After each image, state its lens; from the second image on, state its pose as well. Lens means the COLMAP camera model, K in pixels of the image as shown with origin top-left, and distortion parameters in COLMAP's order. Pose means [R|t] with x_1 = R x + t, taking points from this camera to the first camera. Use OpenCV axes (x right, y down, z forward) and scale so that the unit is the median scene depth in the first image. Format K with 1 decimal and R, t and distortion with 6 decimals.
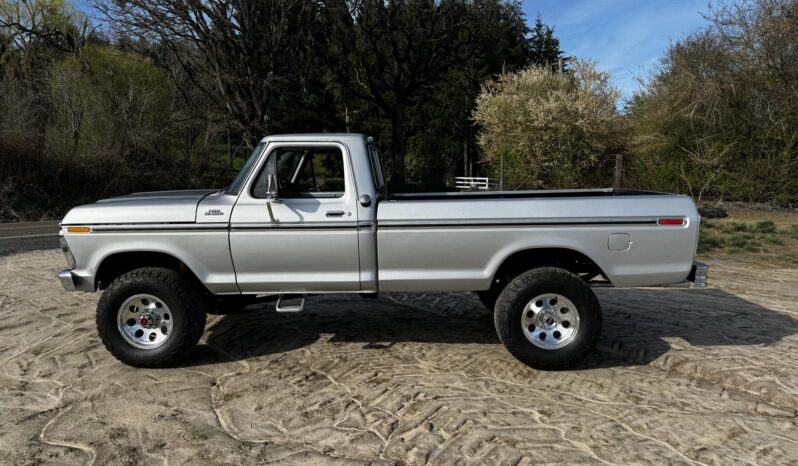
lens RADIAL K [[559.4, 0, 399.0], [0, 559.4, 233.0], [0, 0, 1]] dist [0.069818, -0.096898]
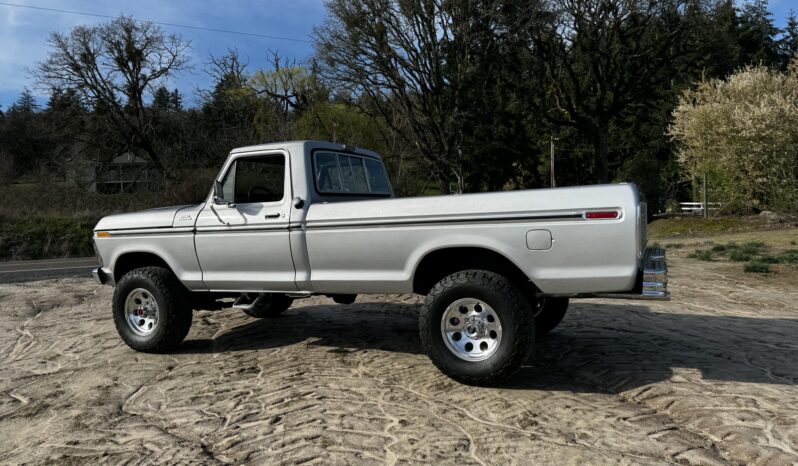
lens RADIAL K [[559.4, 0, 399.0], [0, 559.4, 233.0], [0, 0, 1]] dist [0.069818, -0.096898]
pose [[0.920336, -0.012527, -0.390929, 0.505793], [-0.011252, 0.998225, -0.058476, 0.055429], [0.390968, 0.058216, 0.918561, 0.122009]]
